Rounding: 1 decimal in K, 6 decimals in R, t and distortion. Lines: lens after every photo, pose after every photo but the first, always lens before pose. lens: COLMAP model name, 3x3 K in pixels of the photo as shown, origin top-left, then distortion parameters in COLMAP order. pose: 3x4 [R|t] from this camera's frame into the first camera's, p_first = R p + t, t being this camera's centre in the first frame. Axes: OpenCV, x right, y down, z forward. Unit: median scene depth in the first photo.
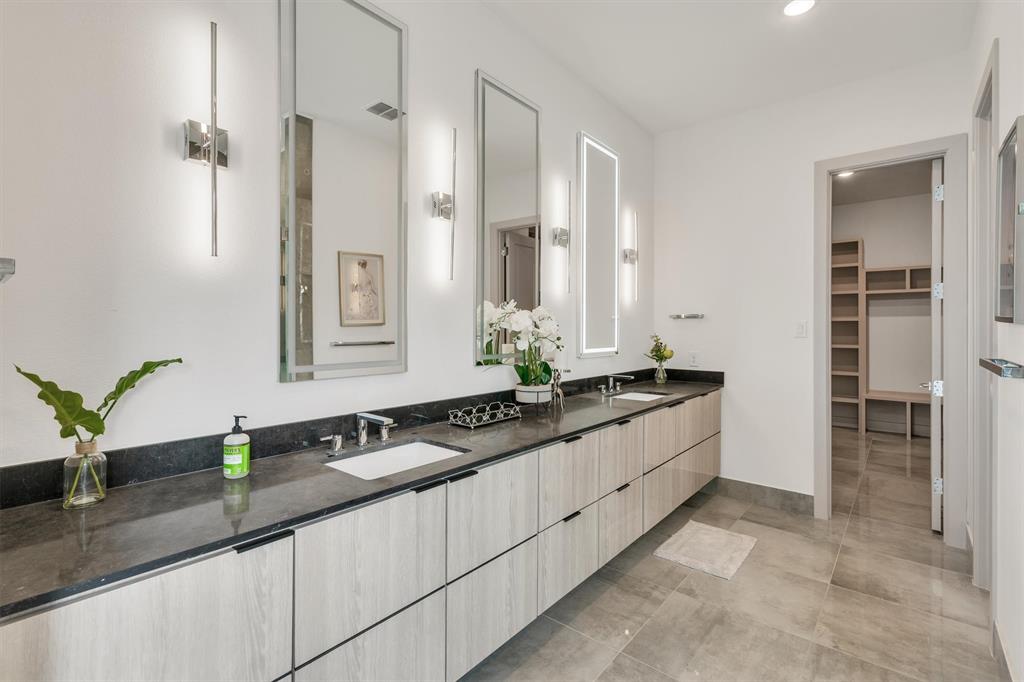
lens RADIAL K [[469.2, 0, 504.2], [0, 469.2, 332.3], [0, 0, 1]] dist [-0.007701, 0.002255]
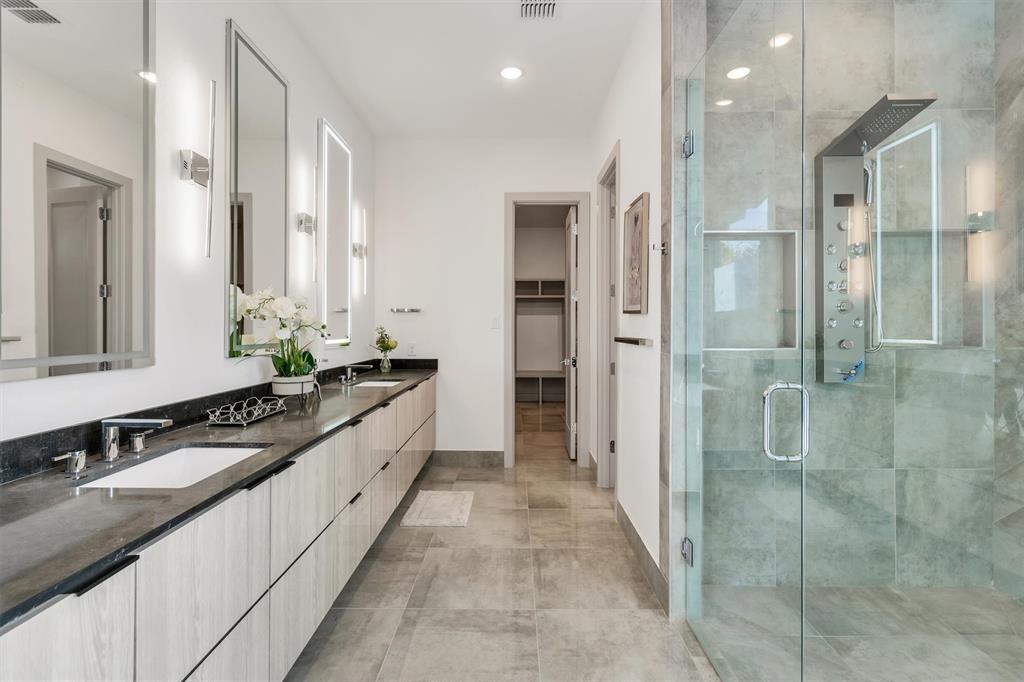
lens RADIAL K [[469.2, 0, 506.5], [0, 469.2, 332.1], [0, 0, 1]] dist [-0.007701, 0.002255]
pose [[0.769492, -0.006708, 0.638621, -0.219785], [0.005054, 0.999977, 0.004414, 0.022006], [-0.638637, -0.000169, 0.769508, -0.003064]]
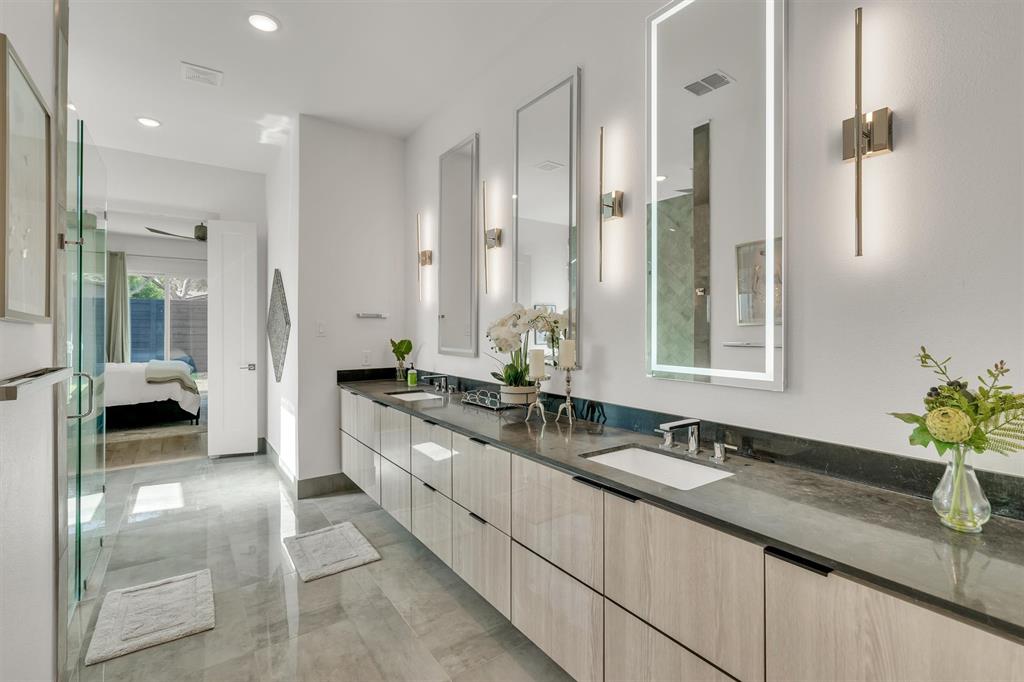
lens RADIAL K [[469.2, 0, 510.6], [0, 469.2, 334.6], [0, 0, 1]] dist [-0.007701, 0.002255]
pose [[-0.254633, 0.002958, -0.967033, 1.074588], [-0.013486, 0.999887, 0.006610, -0.003286], [0.966944, 0.014725, -0.254565, 1.294259]]
